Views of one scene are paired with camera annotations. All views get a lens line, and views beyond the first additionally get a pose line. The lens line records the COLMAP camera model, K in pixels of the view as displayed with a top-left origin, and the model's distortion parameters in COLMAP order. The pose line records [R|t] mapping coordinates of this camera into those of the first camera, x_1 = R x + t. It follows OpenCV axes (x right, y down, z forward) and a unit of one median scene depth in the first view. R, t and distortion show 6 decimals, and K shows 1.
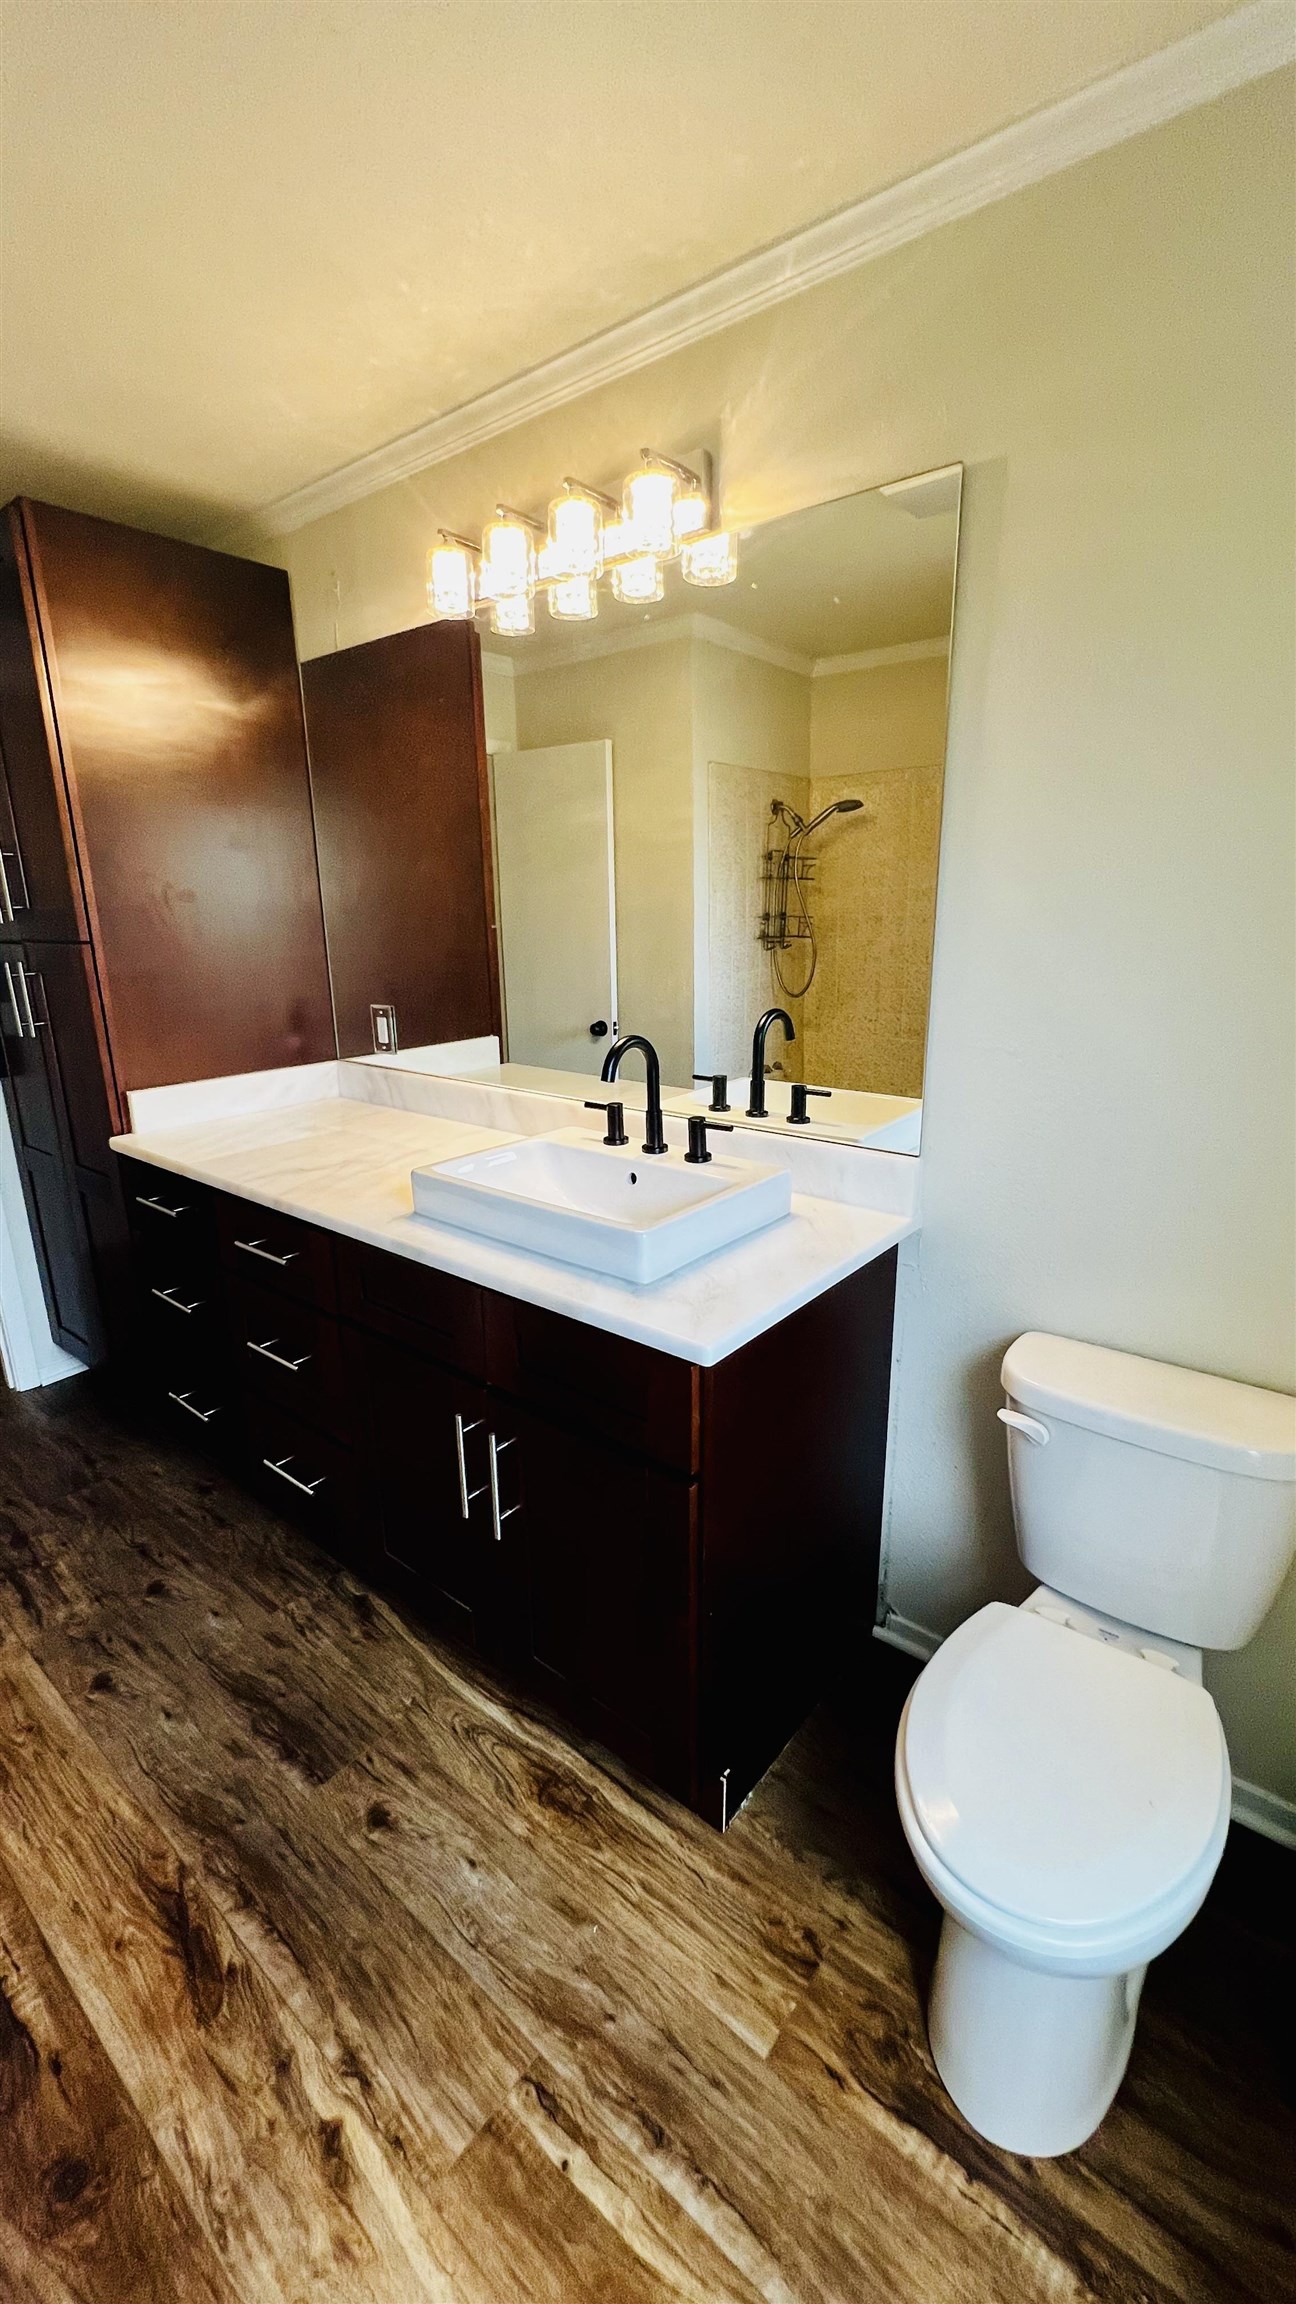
lens RADIAL K [[921.6, 0, 656.2], [0, 921.6, 1150.9], [0, 0, 1]] dist [-0.000201, 0.000341]
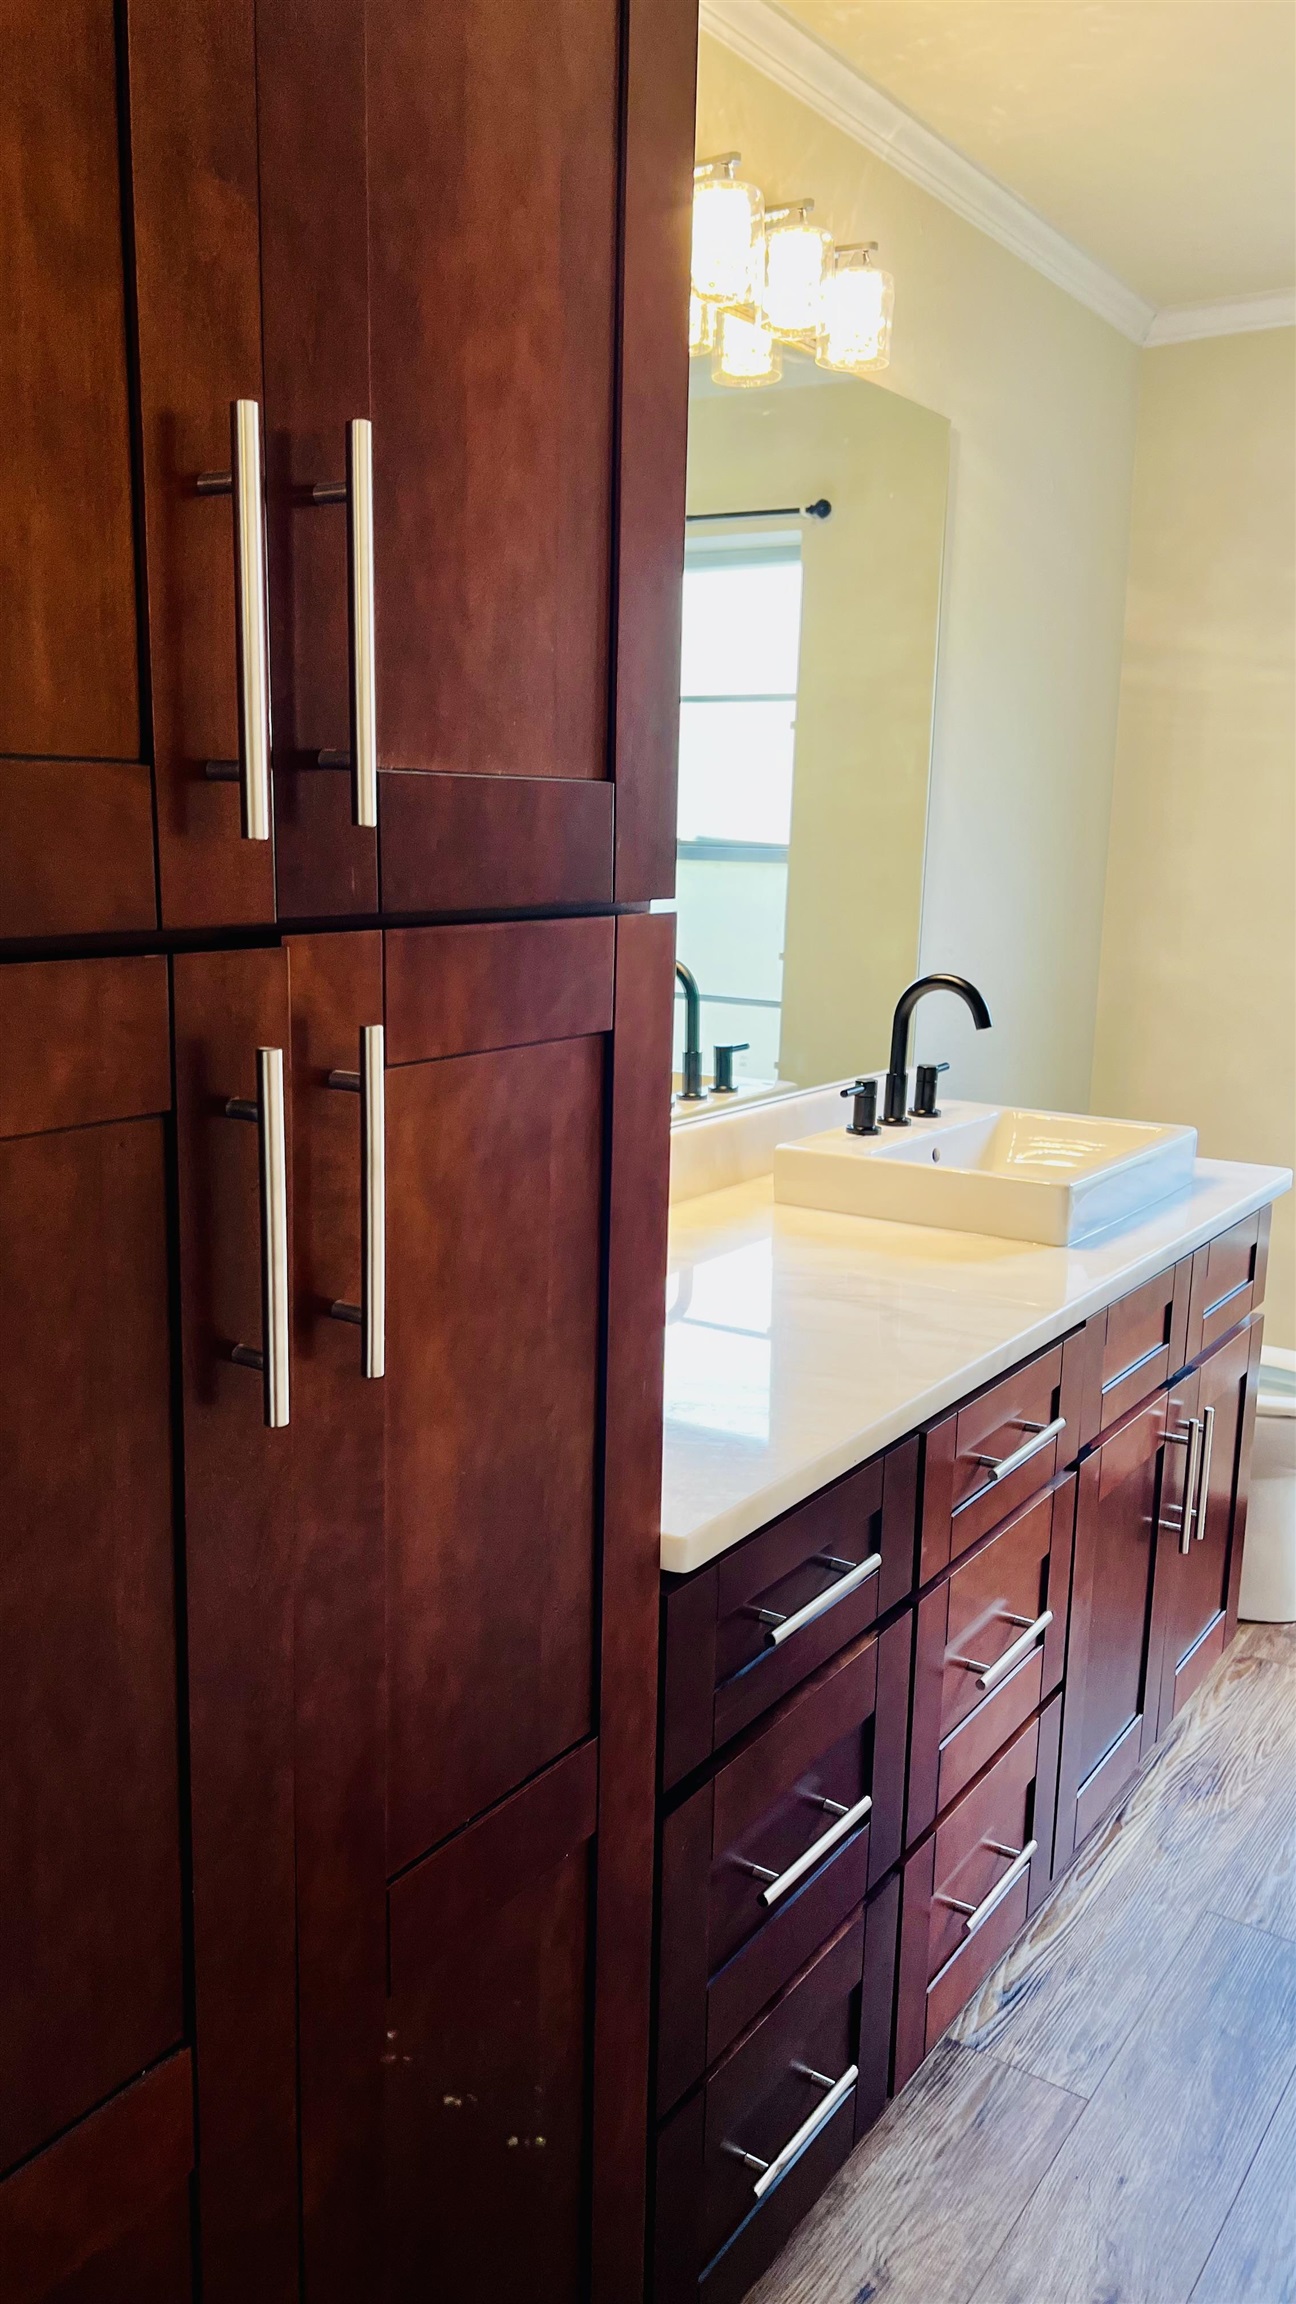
lens RADIAL K [[1730.8, 0, 653.4], [0, 1730.8, 1160.5], [0, 0, 1]] dist [0.054965, -0.057019]
pose [[-0.093213, -0.184287, 0.978442, -1.539712], [0.229866, 0.952189, 0.201241, -0.338846], [-0.968748, 0.243669, -0.046395, 1.377390]]
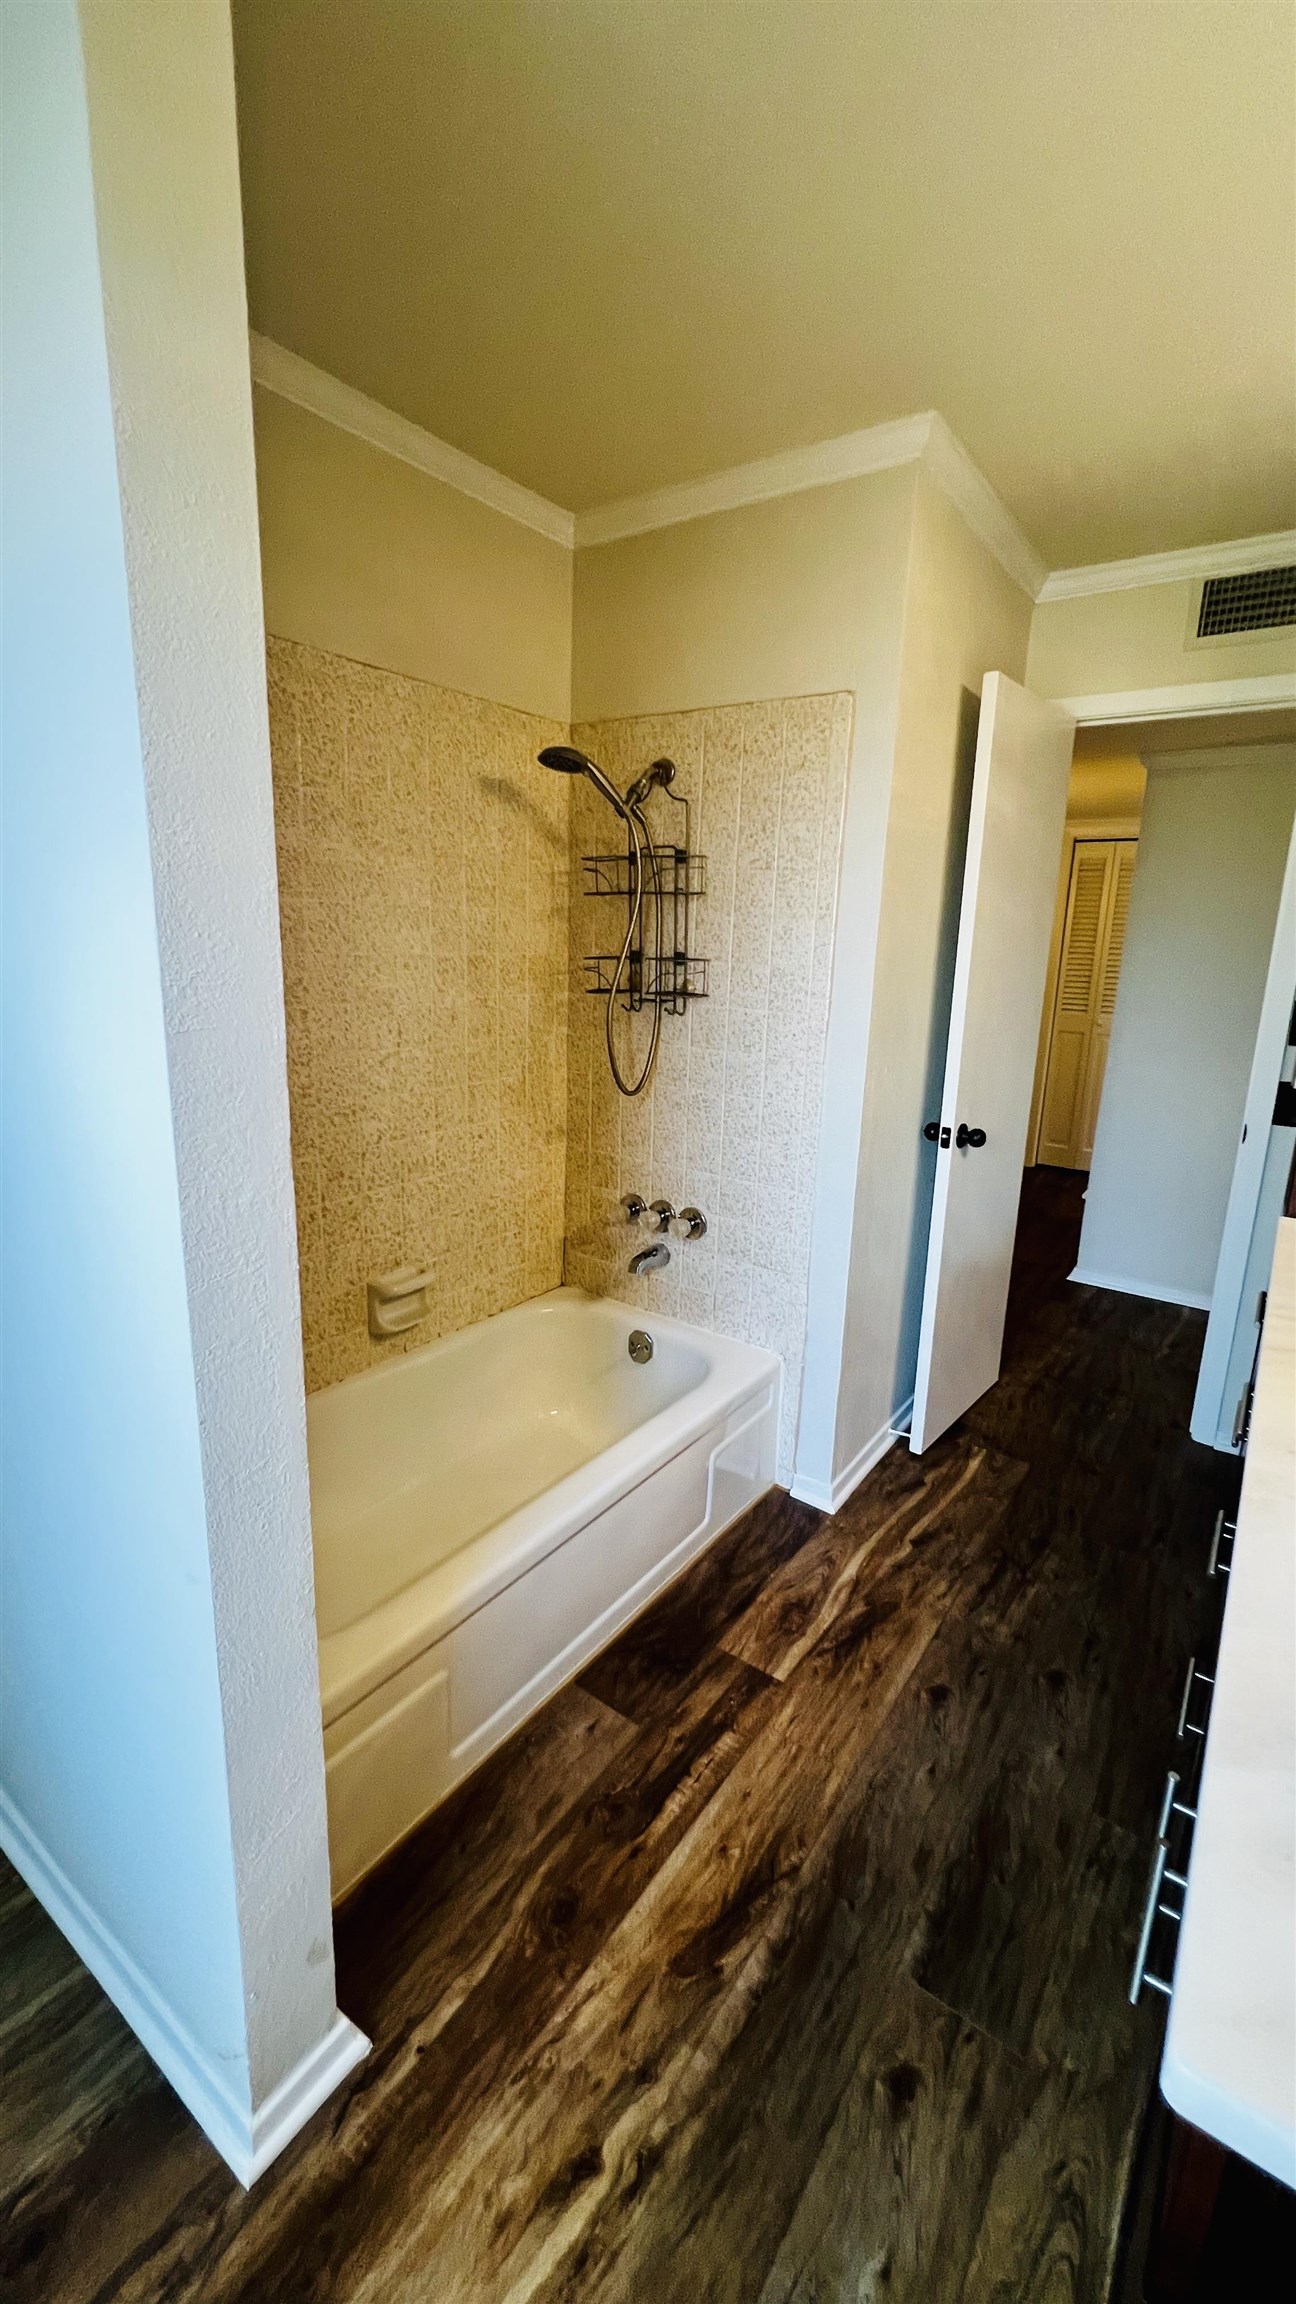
lens RADIAL K [[923.6, 0, 653.4], [0, 923.6, 1142.2], [0, 0, 1]] dist [-0.000861, 0.000221]
pose [[0.062733, 0.234546, -0.970079, 0.240999], [-0.286300, 0.935371, 0.207640, -0.120891], [0.956084, 0.264708, 0.125829, 0.447263]]
